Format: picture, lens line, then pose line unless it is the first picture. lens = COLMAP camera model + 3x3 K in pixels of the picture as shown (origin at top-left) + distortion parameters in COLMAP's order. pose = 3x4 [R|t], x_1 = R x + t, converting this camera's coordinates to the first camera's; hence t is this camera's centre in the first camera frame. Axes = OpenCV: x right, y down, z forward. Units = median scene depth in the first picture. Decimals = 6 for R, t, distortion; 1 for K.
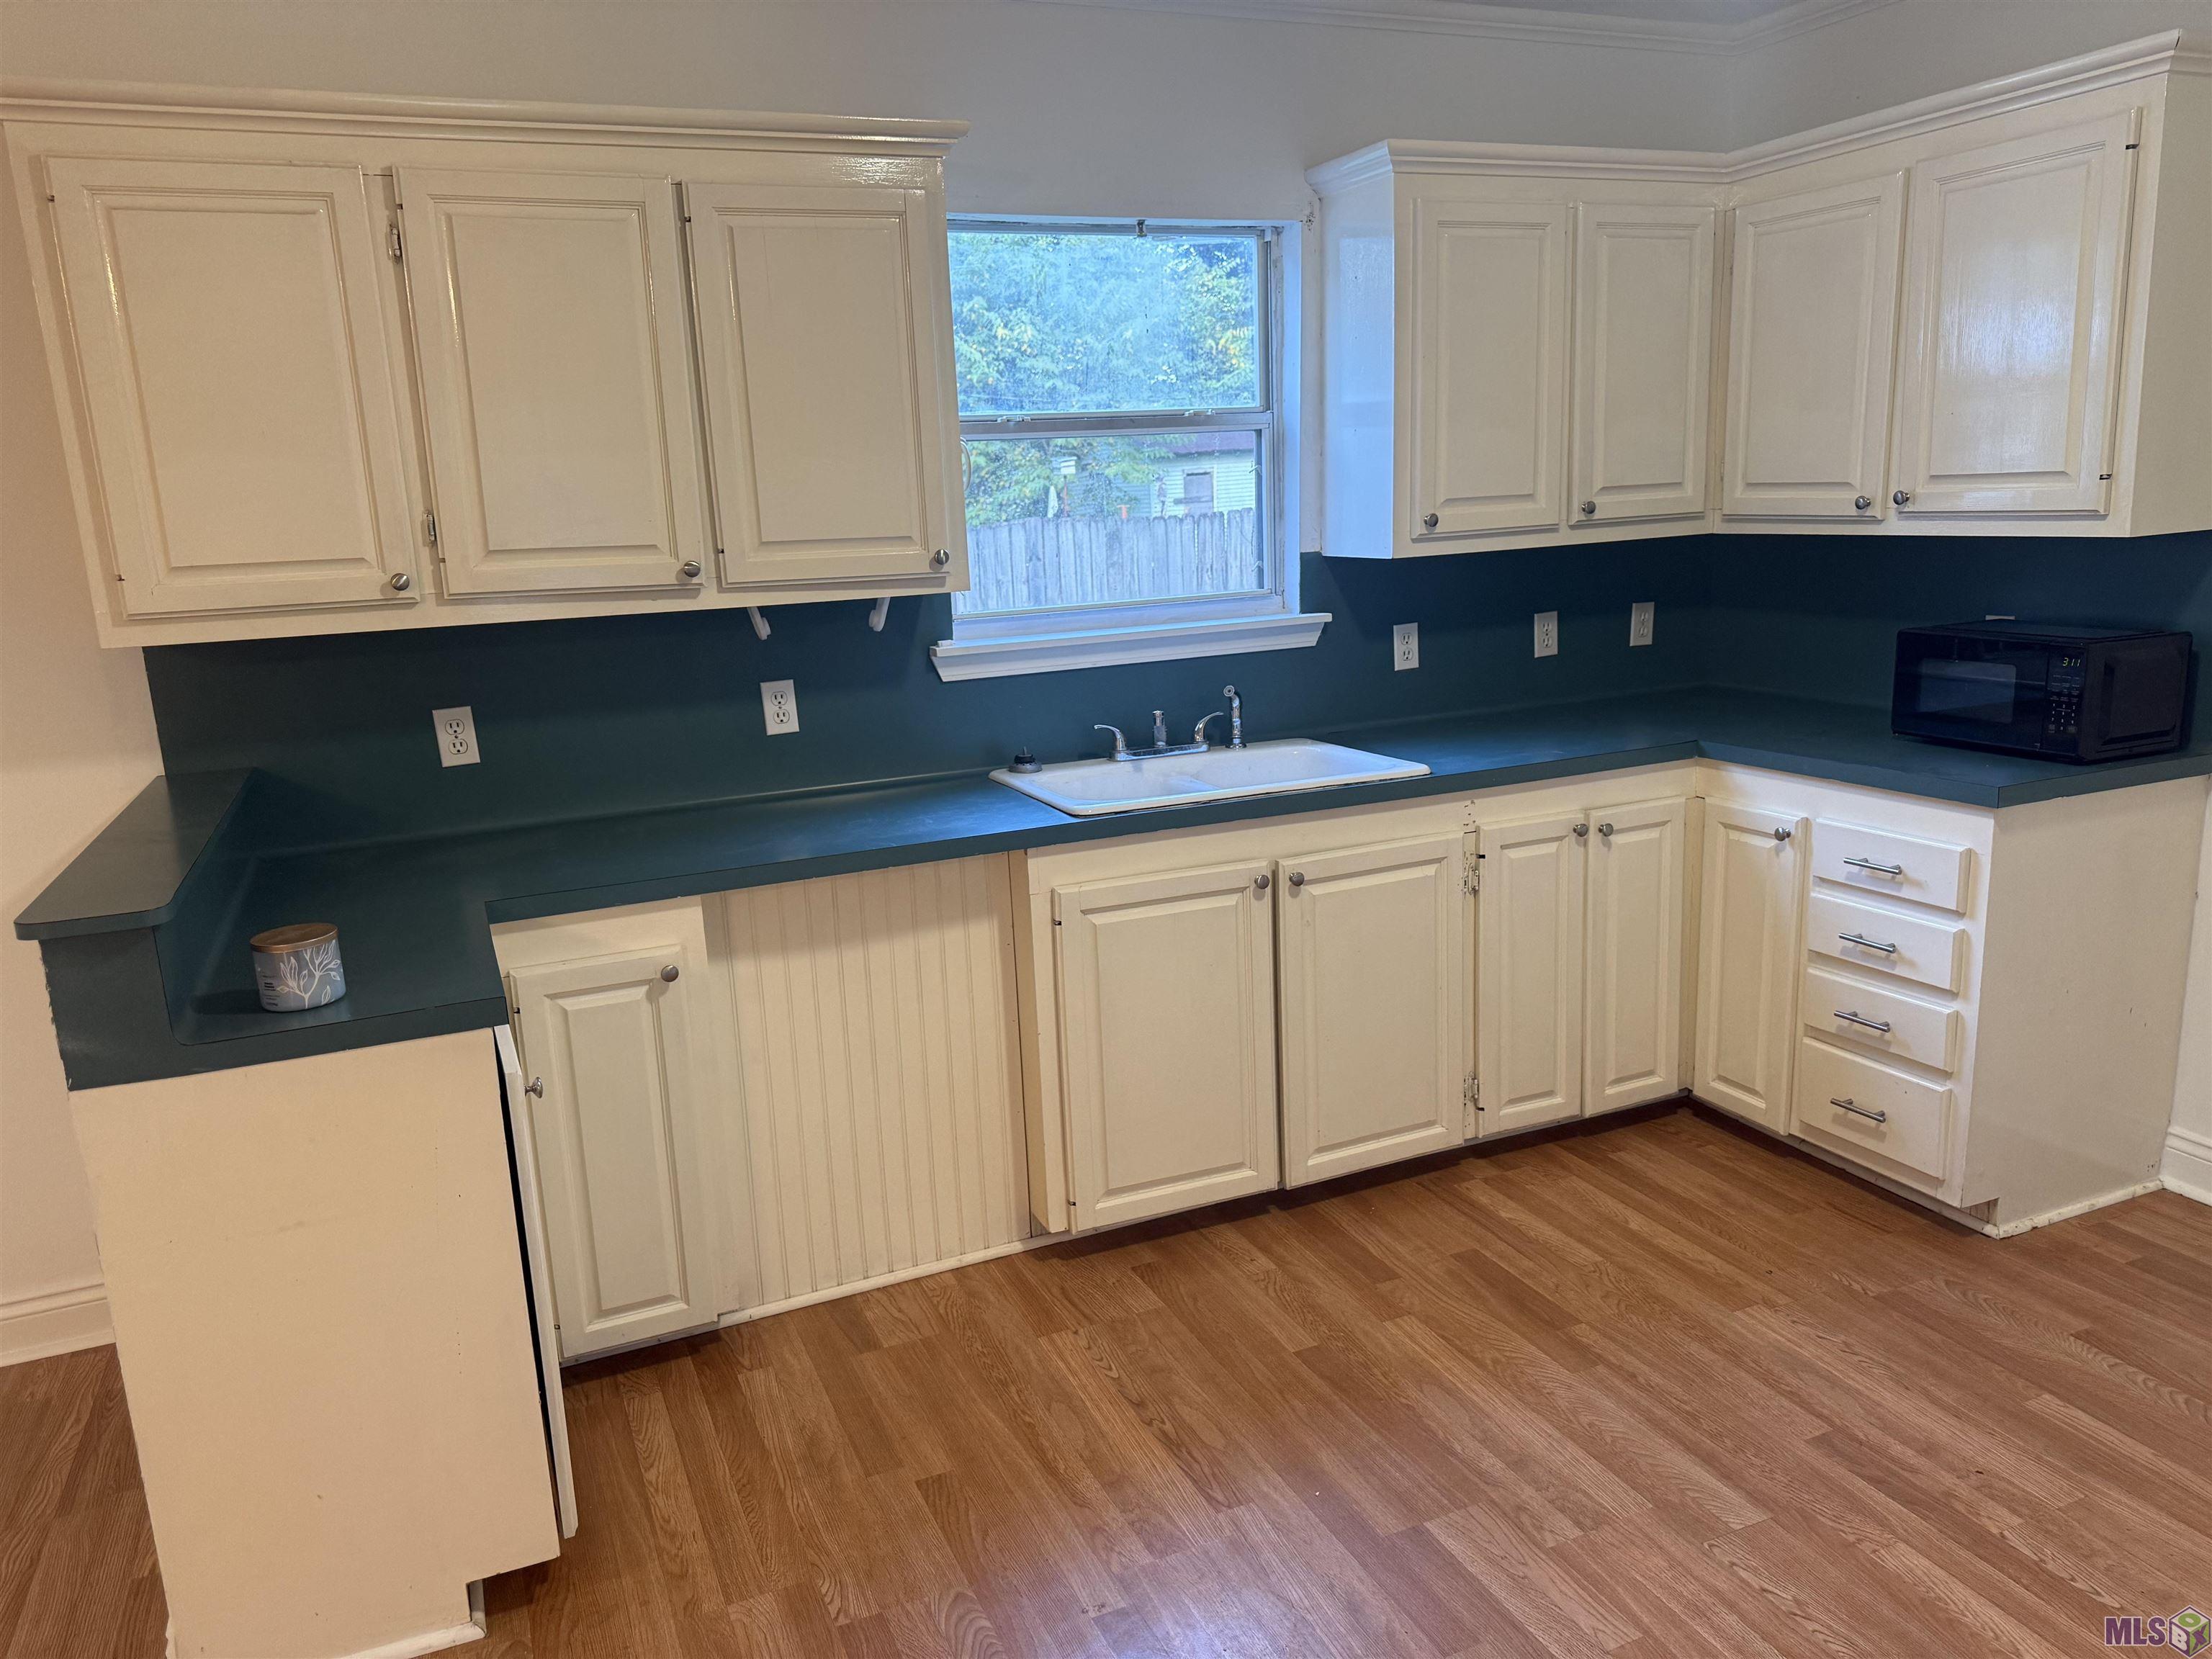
lens RADIAL K [[1566.6, 0, 1096.6], [0, 1566.6, 825.1], [0, 0, 1]] dist [0.060171, -0.068206]
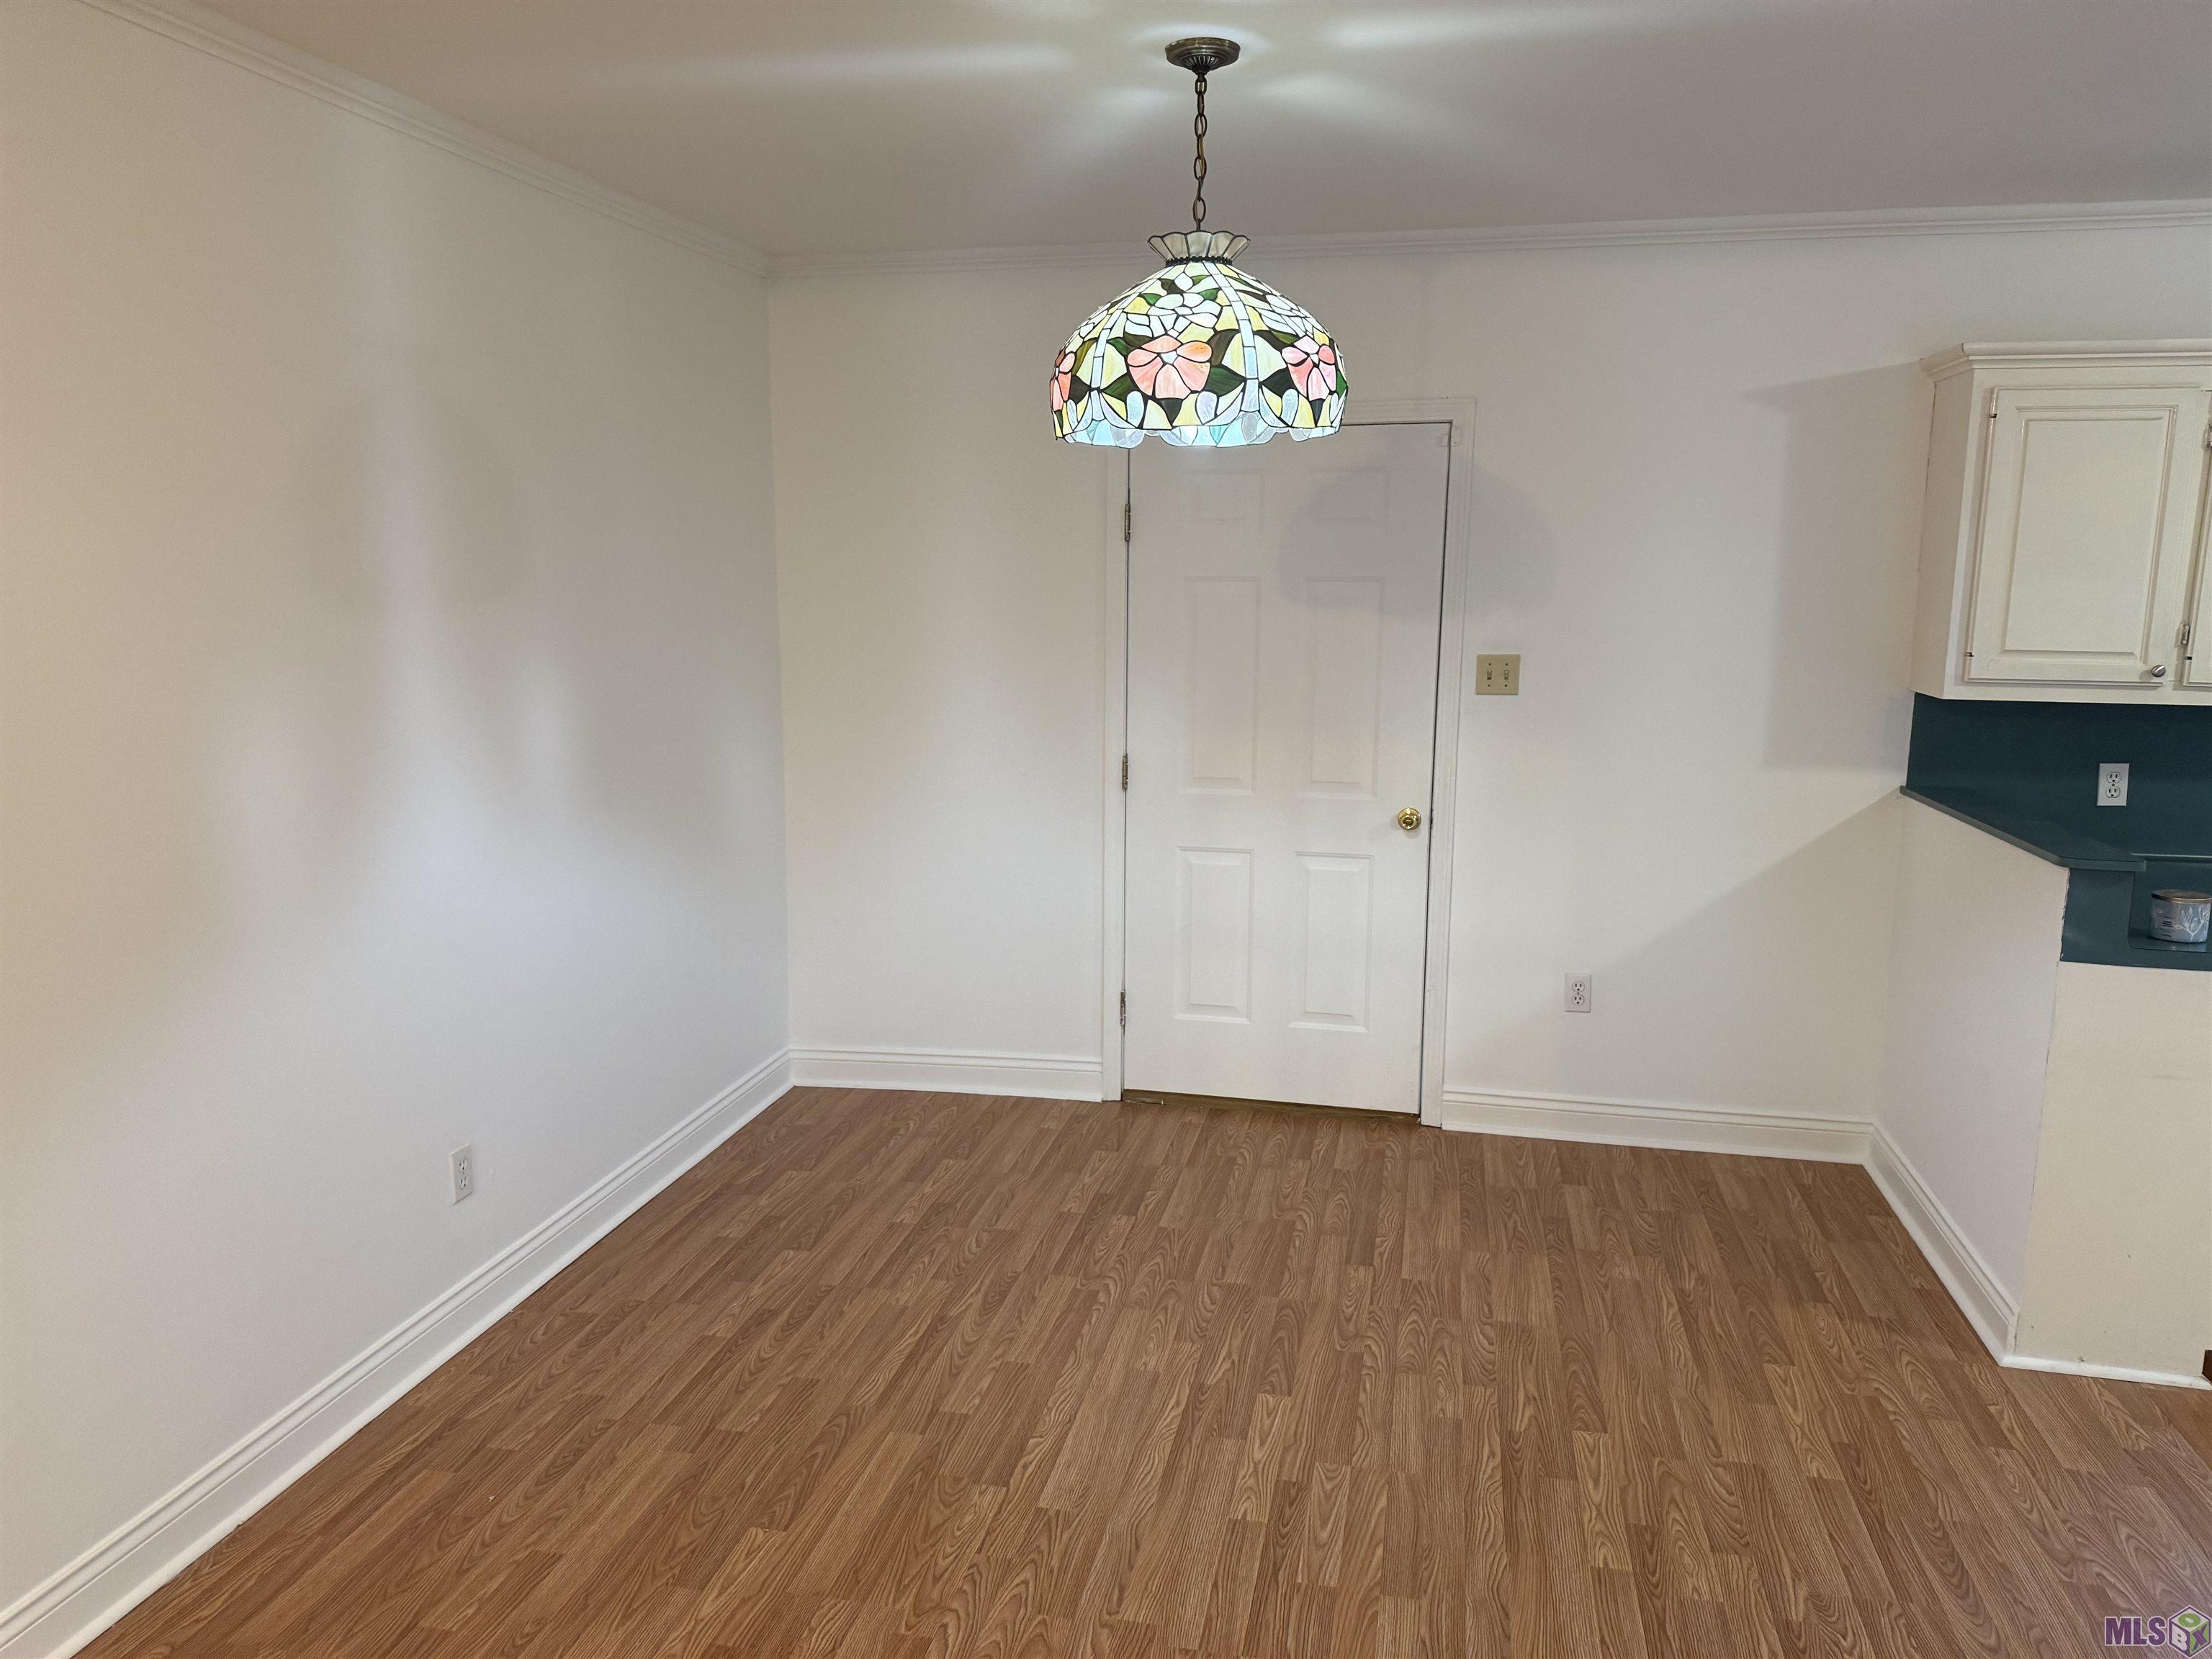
lens RADIAL K [[1566.6, 0, 1142.7], [0, 1566.6, 841.3], [0, 0, 1]] dist [0.060171, -0.068206]
pose [[0.818542, 0.143367, -0.556269, -0.322728], [-0.165334, 0.986178, 0.010881, 0.113561], [0.550140, 0.083063, 0.830931, -0.579140]]
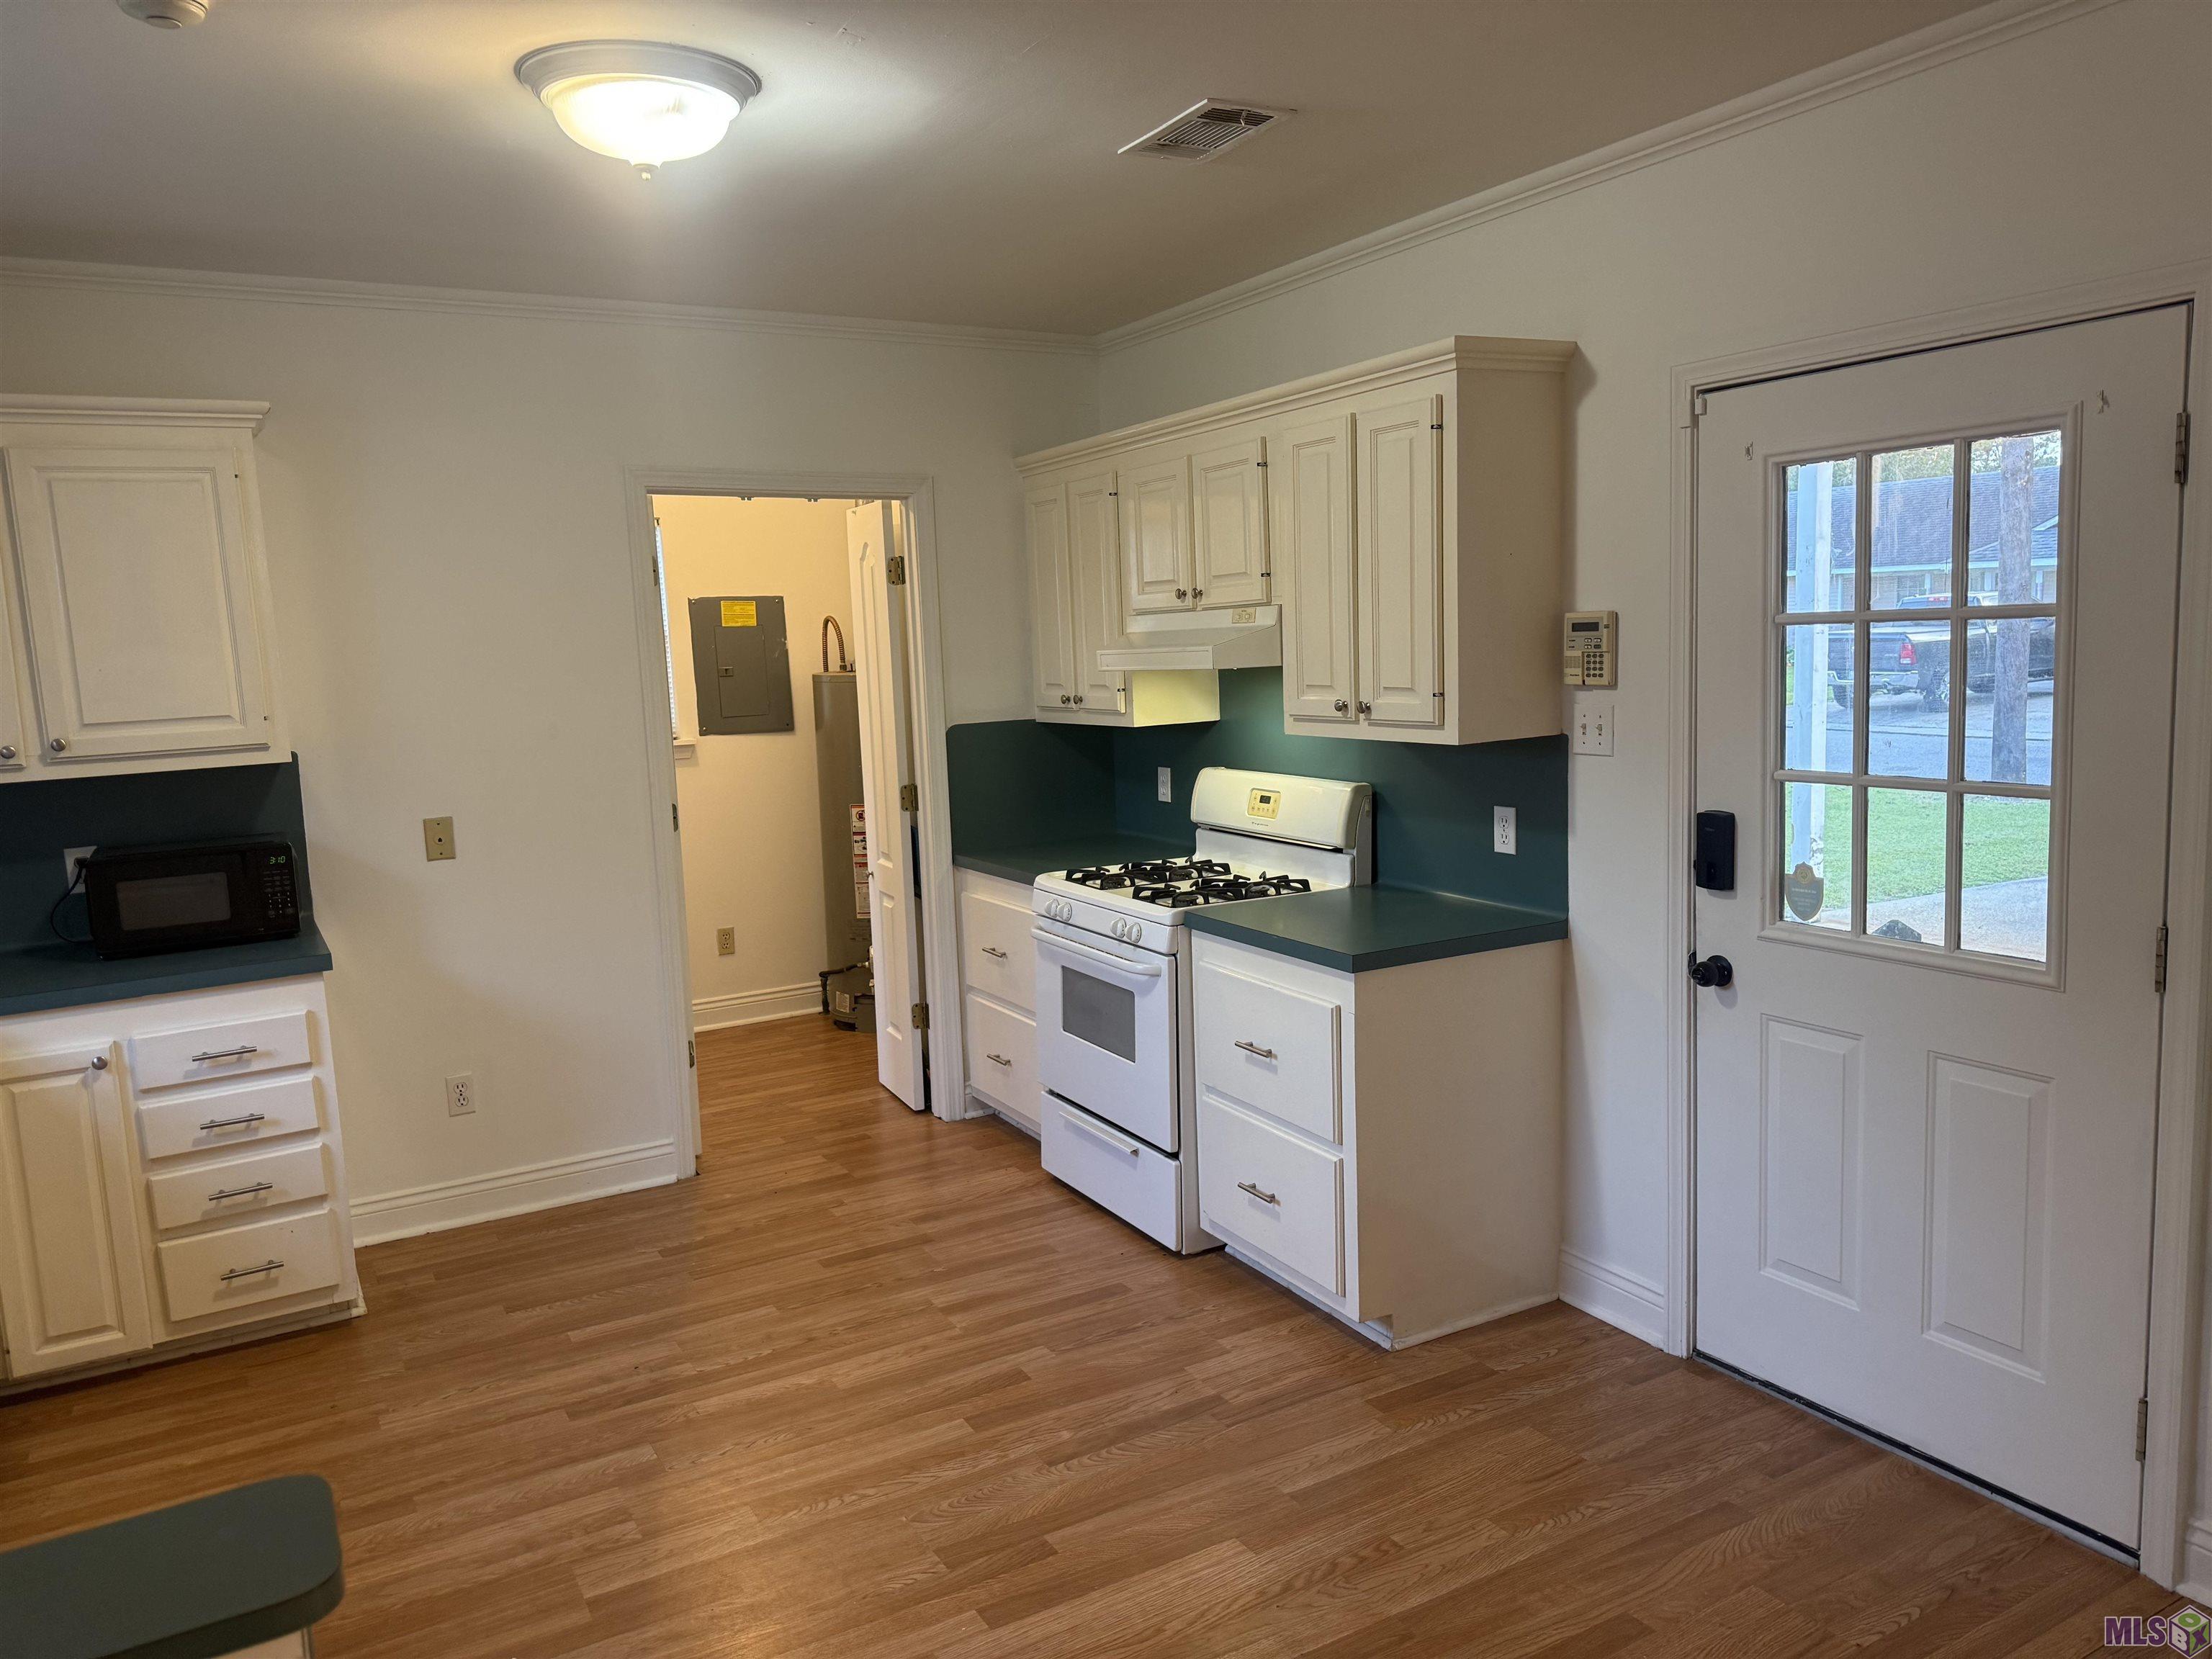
lens RADIAL K [[1566.6, 0, 1119.7], [0, 1566.6, 815.4], [0, 0, 1]] dist [0.060171, -0.068206]
pose [[-0.117073, -0.071853, 0.990521, -0.699097], [0.252423, 0.962472, 0.099653, -0.089812], [-0.960509, 0.261697, -0.094542, 0.442532]]
